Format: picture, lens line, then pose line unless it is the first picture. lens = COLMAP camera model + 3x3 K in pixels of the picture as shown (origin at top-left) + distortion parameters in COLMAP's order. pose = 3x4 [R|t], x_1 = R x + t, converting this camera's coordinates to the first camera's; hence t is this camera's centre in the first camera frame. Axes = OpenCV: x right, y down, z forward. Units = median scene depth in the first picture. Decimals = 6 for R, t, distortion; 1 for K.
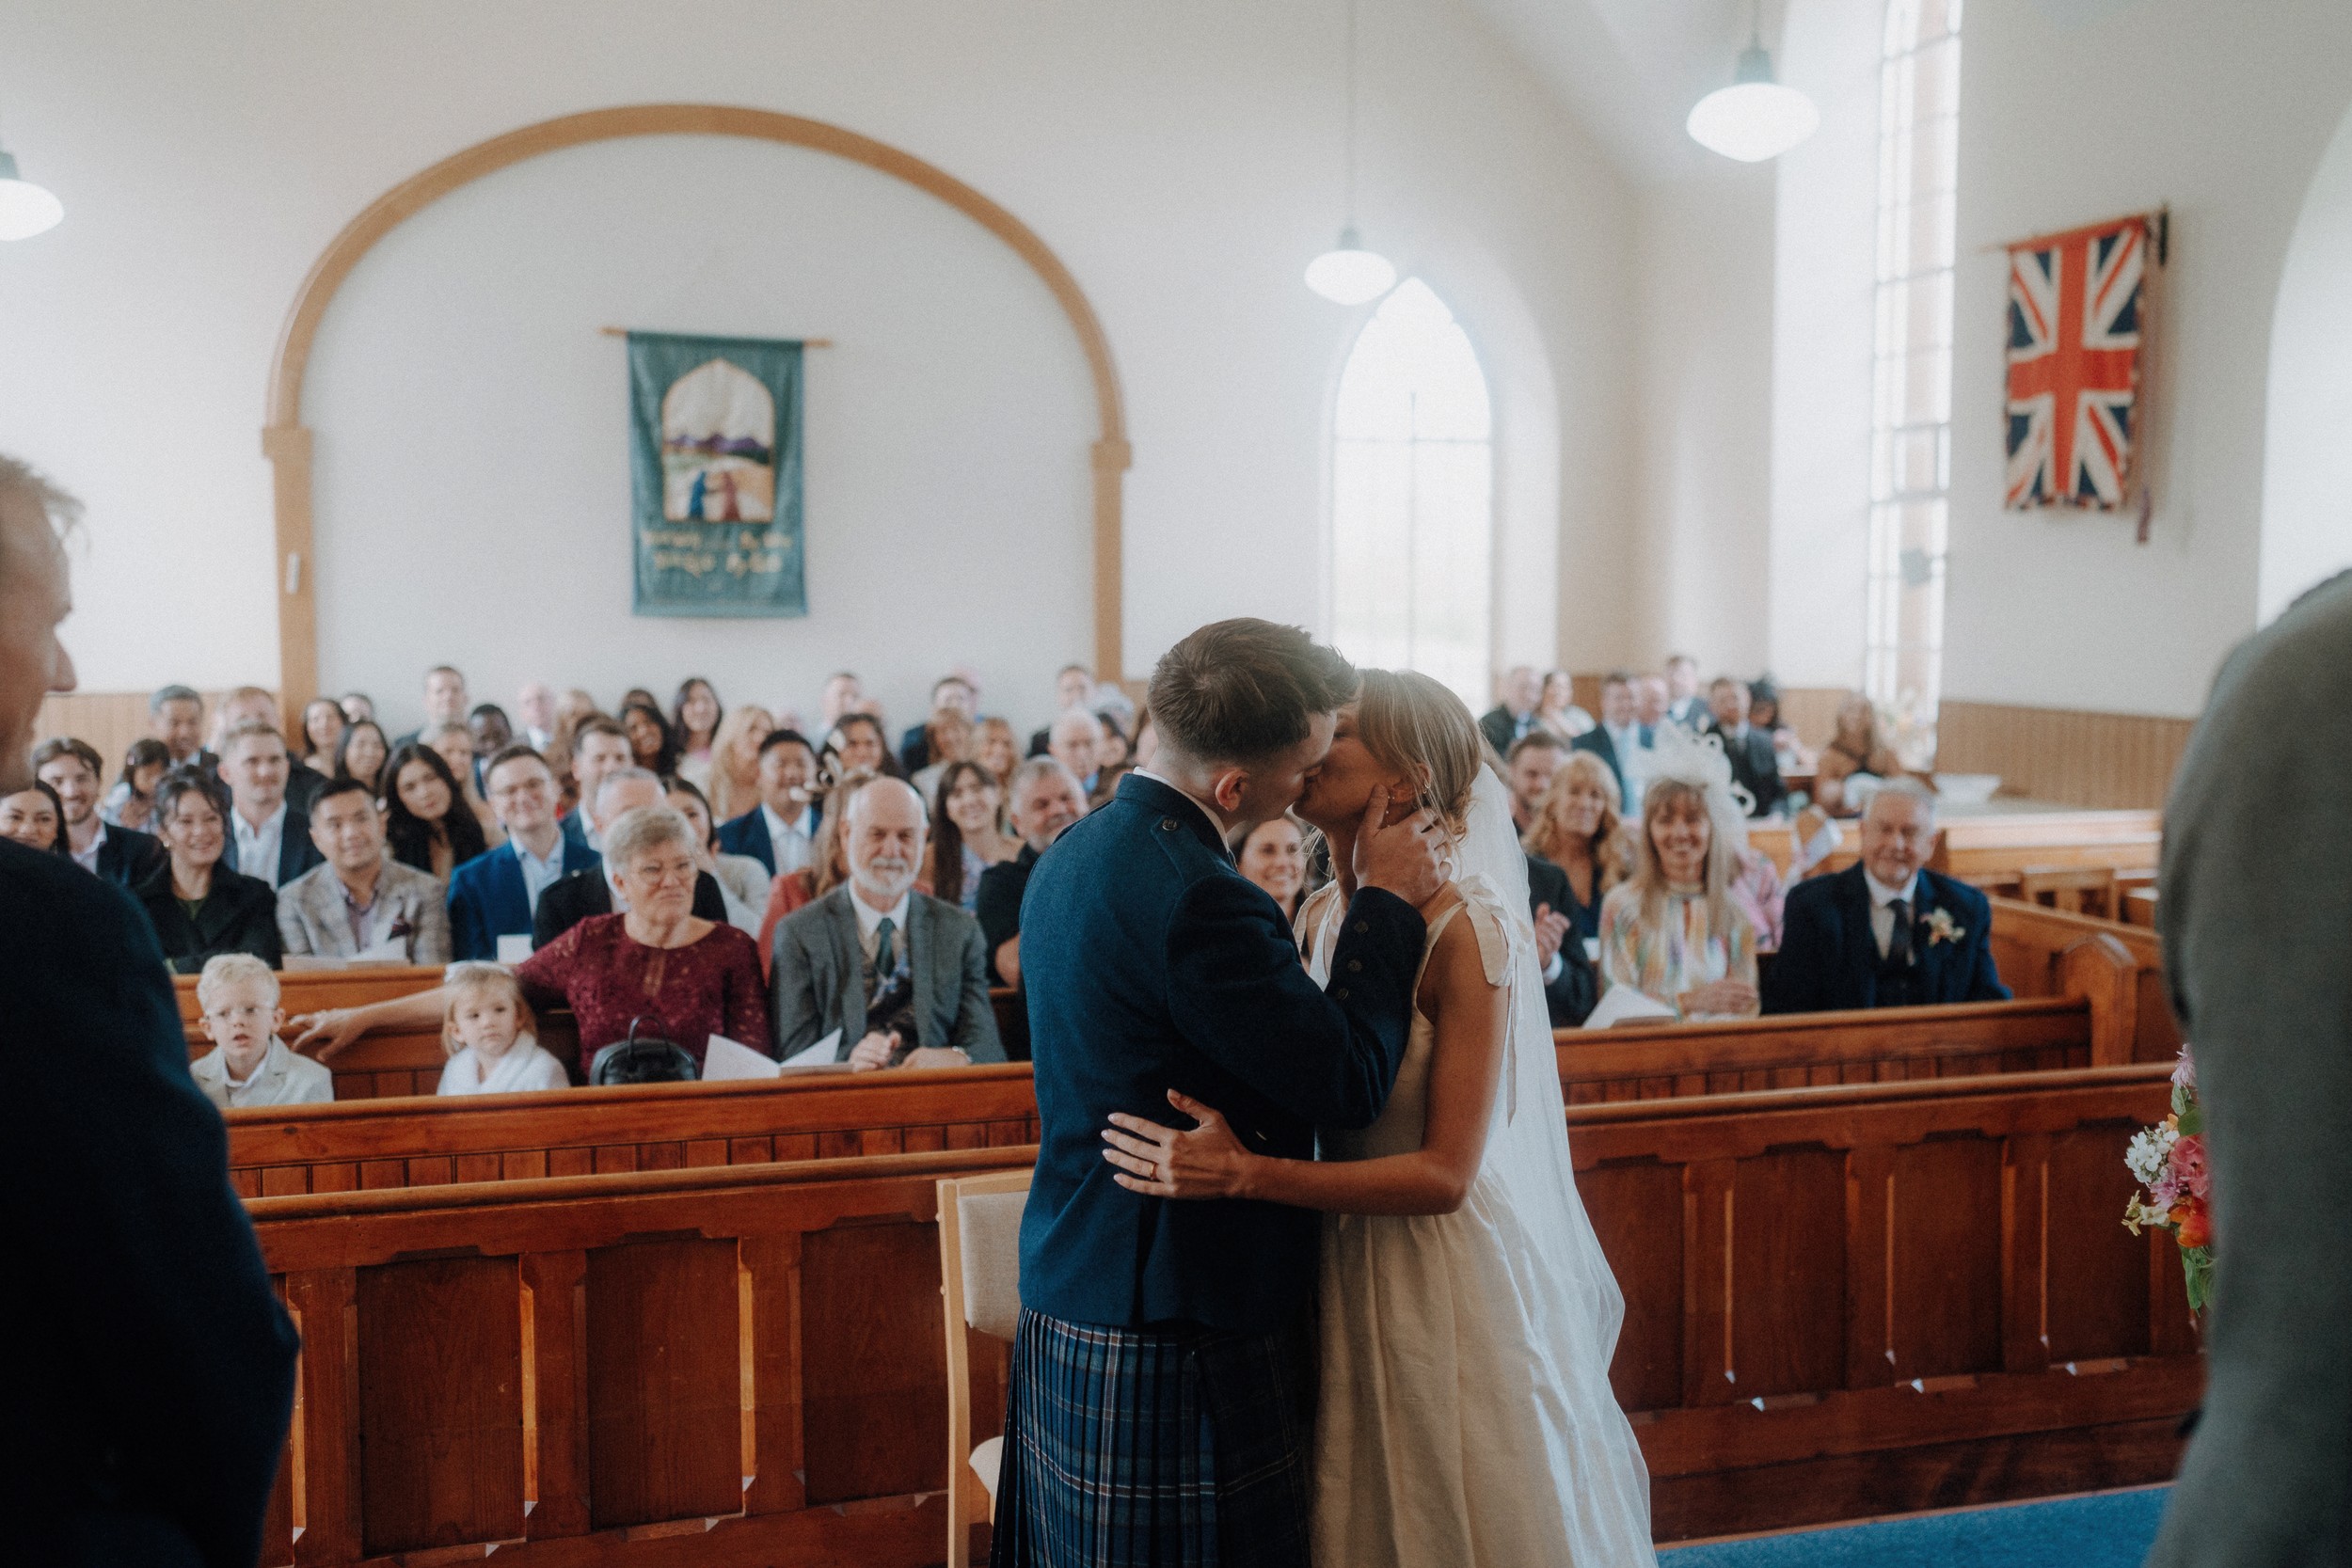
lens RADIAL K [[2361.1, 0, 1169.1], [0, 2361.1, 774.5], [0, 0, 1]] dist [-0.003934, 0.116267]
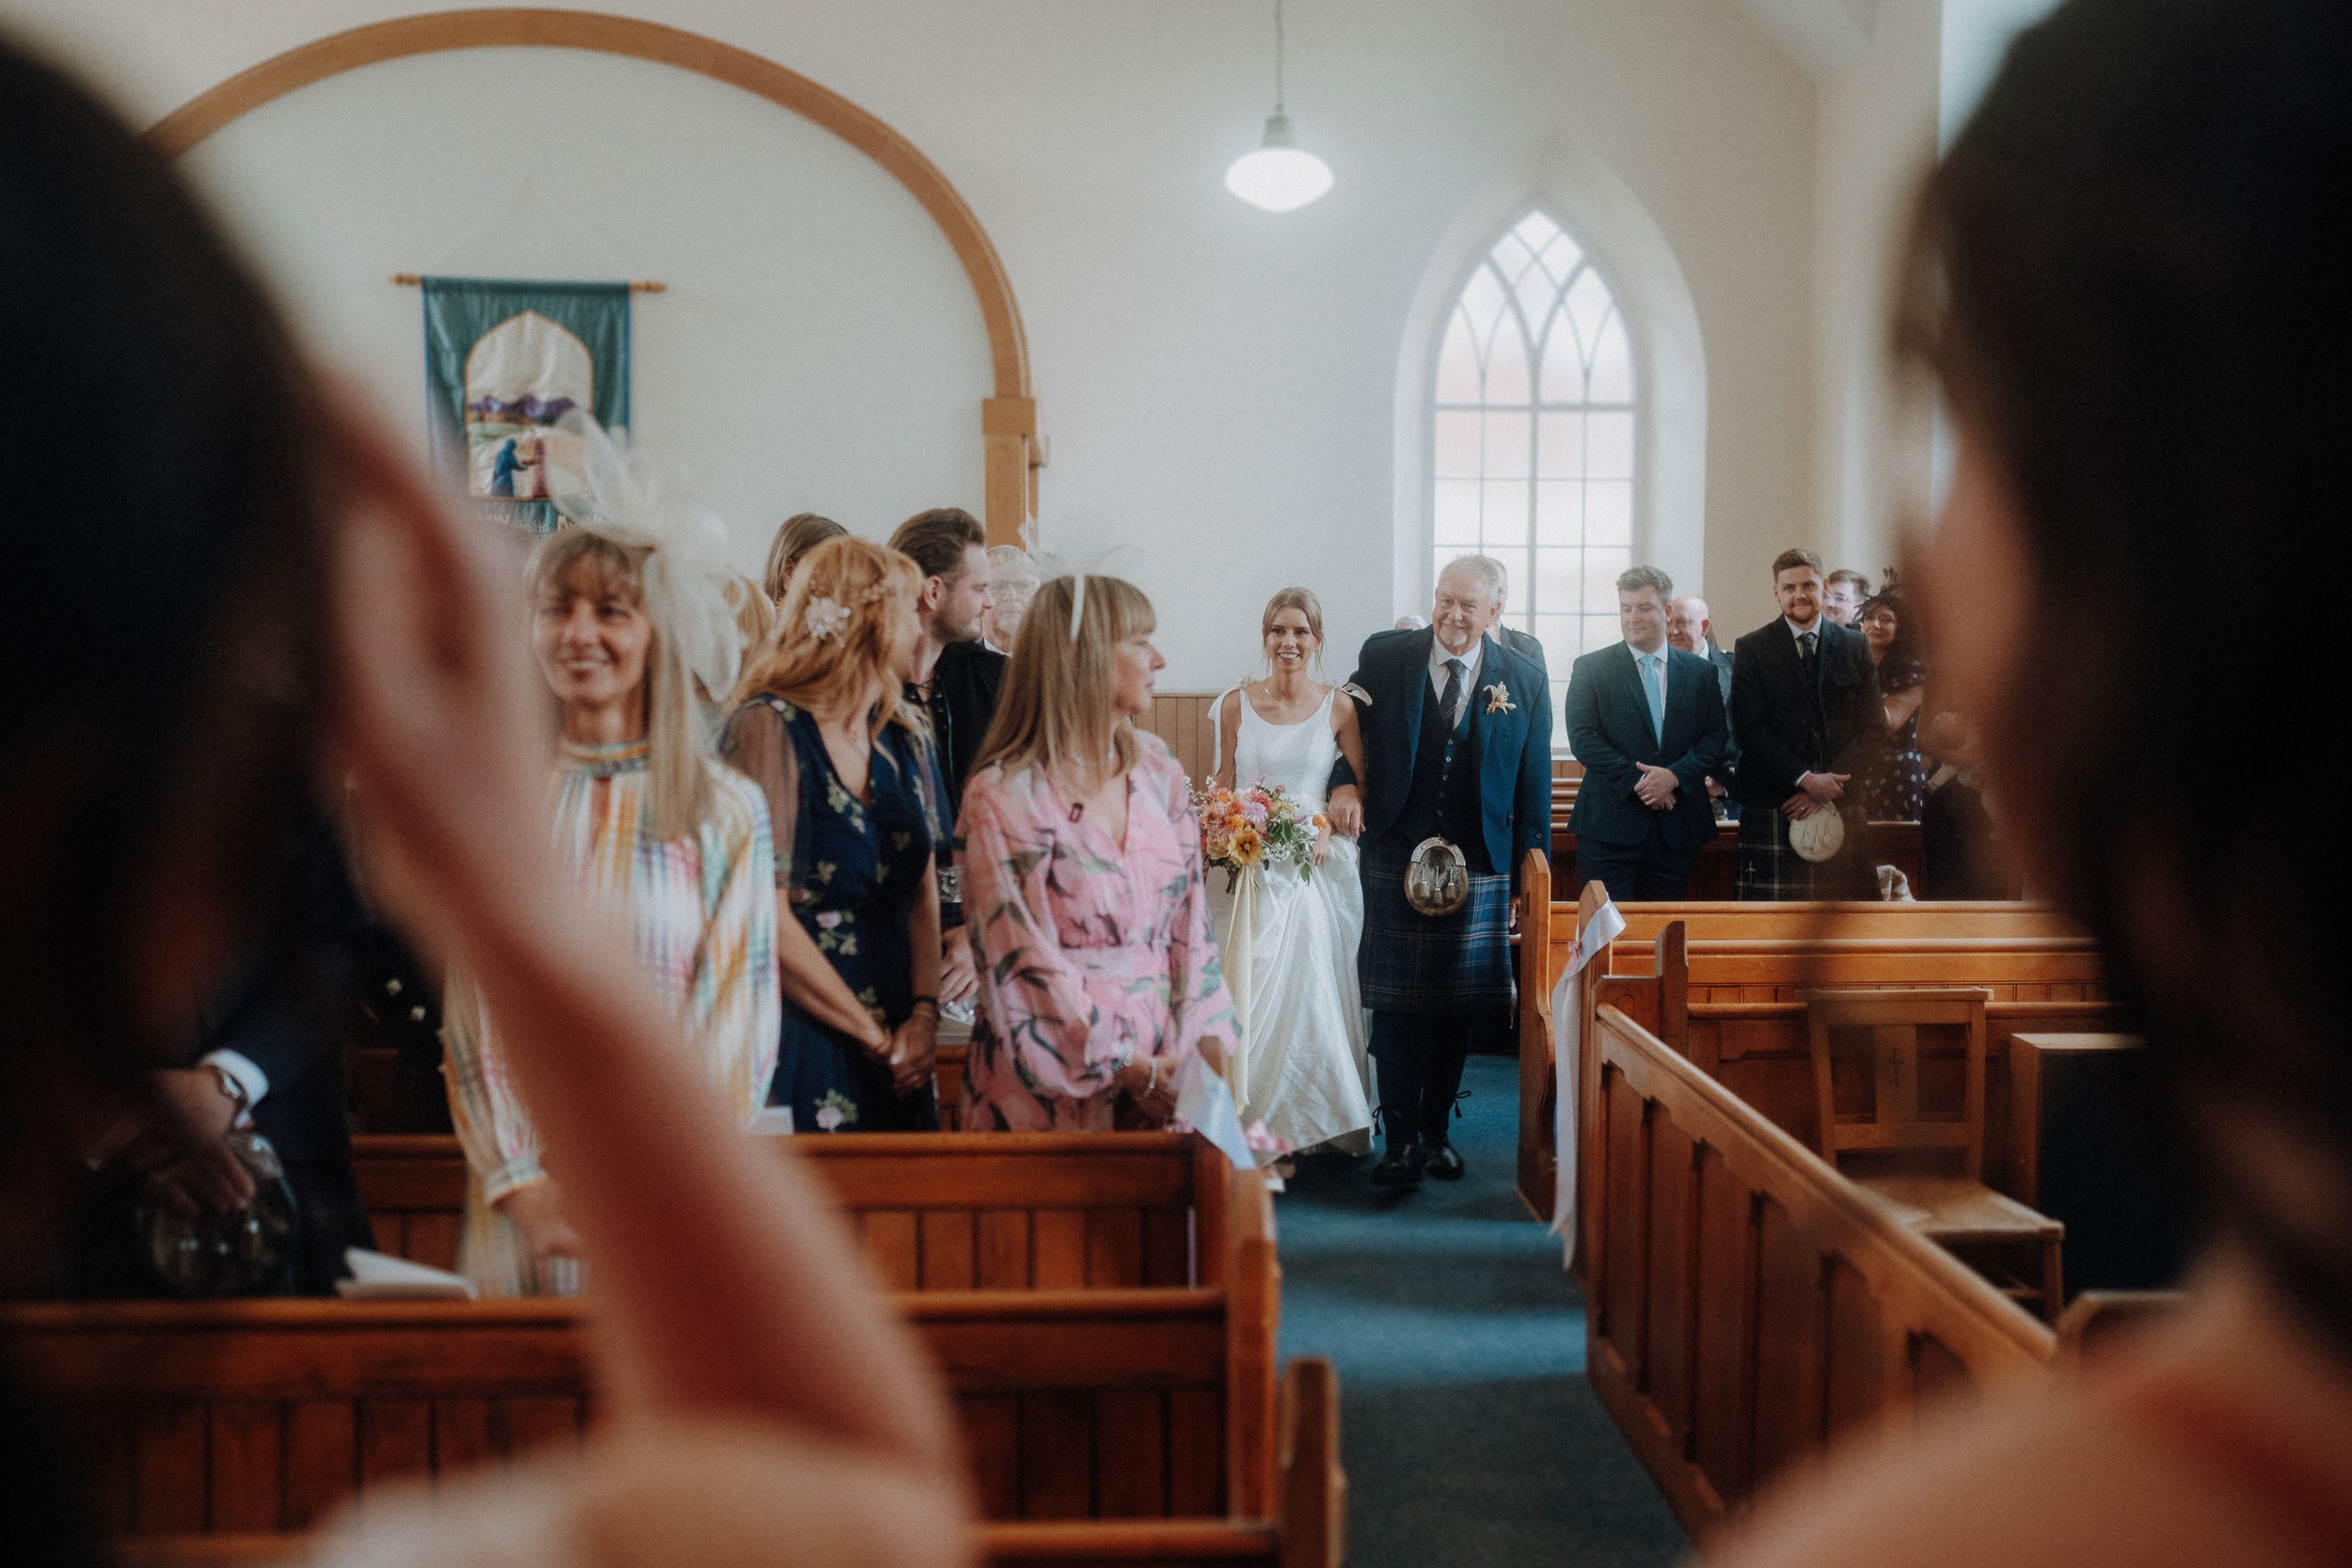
lens RADIAL K [[2349.5, 0, 1177.2], [0, 2349.5, 847.4], [0, 0, 1]] dist [-0.048096, 0.004593]
pose [[0.967071, 0.026468, -0.253127, 0.278004], [-0.022350, 0.999567, 0.019131, -0.003782], [0.253524, -0.012844, 0.967244, 0.267794]]
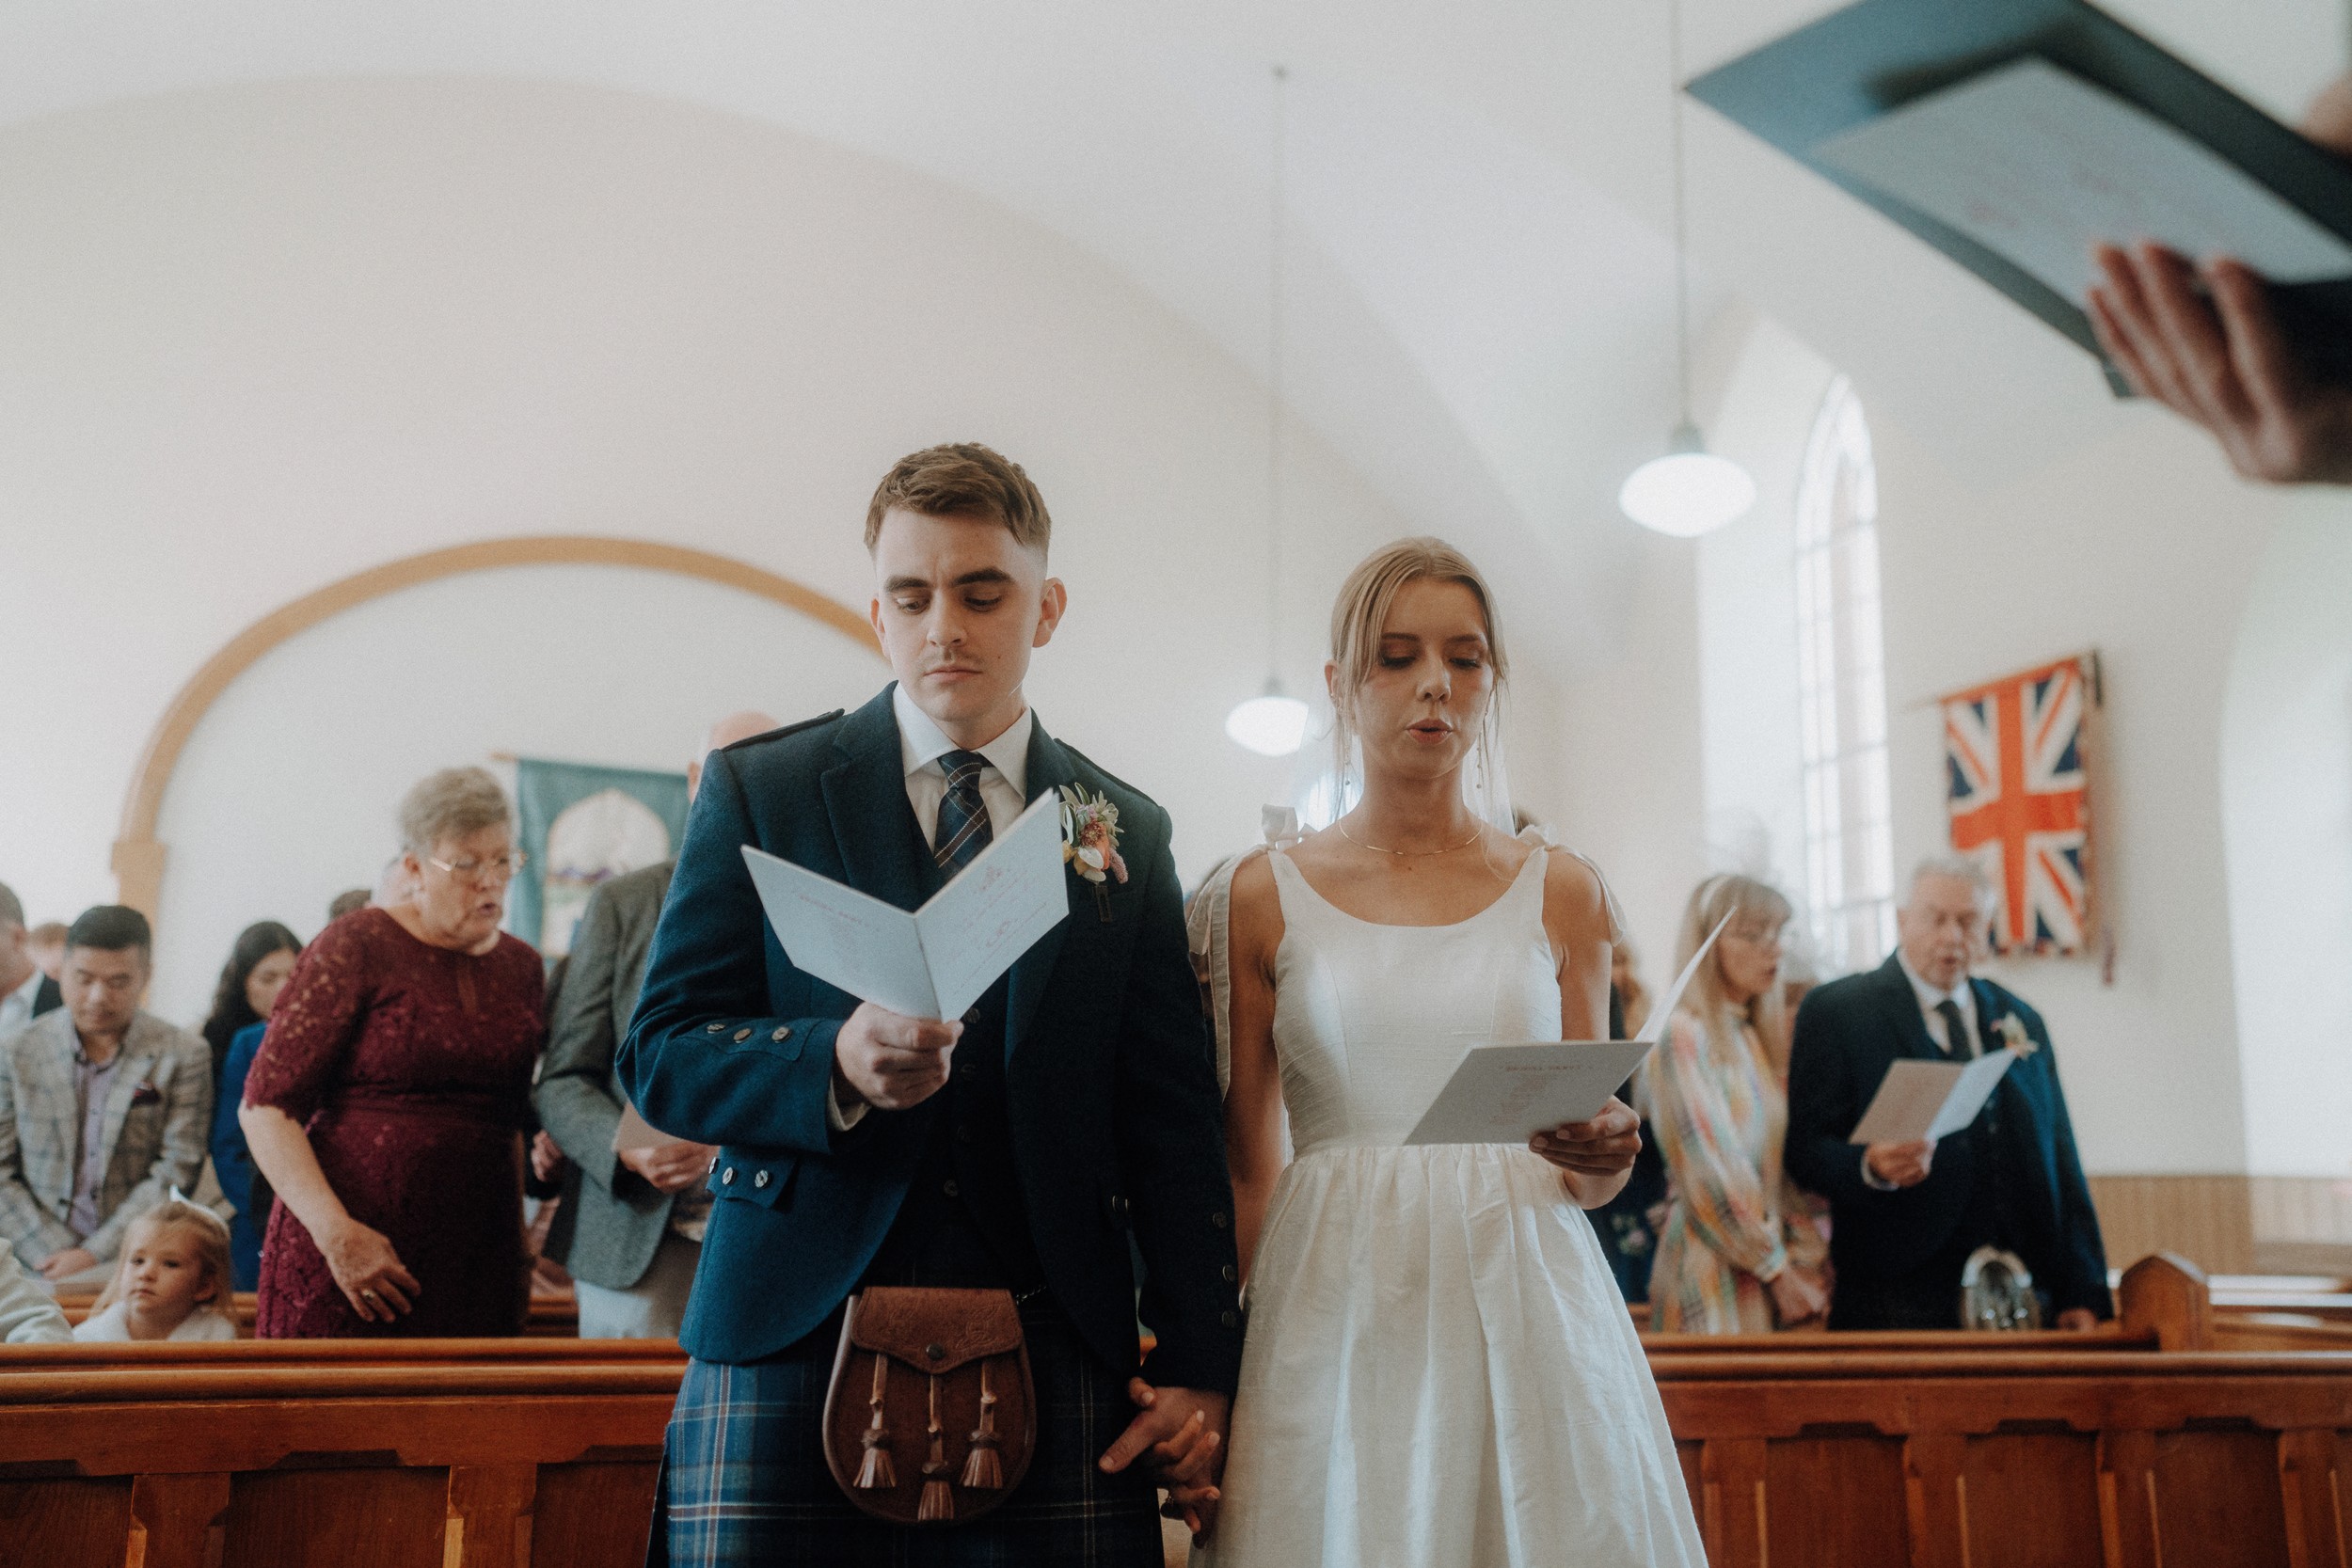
lens RADIAL K [[2334.0, 0, 1171.3], [0, 2334.0, 777.6], [0, 0, 1]] dist [-0.006671, 0.107817]
pose [[0.999357, 0.018836, 0.030493, 0.006592], [-0.010259, 0.965510, -0.260163, 0.068267], [-0.034342, 0.259683, 0.965083, 0.089012]]
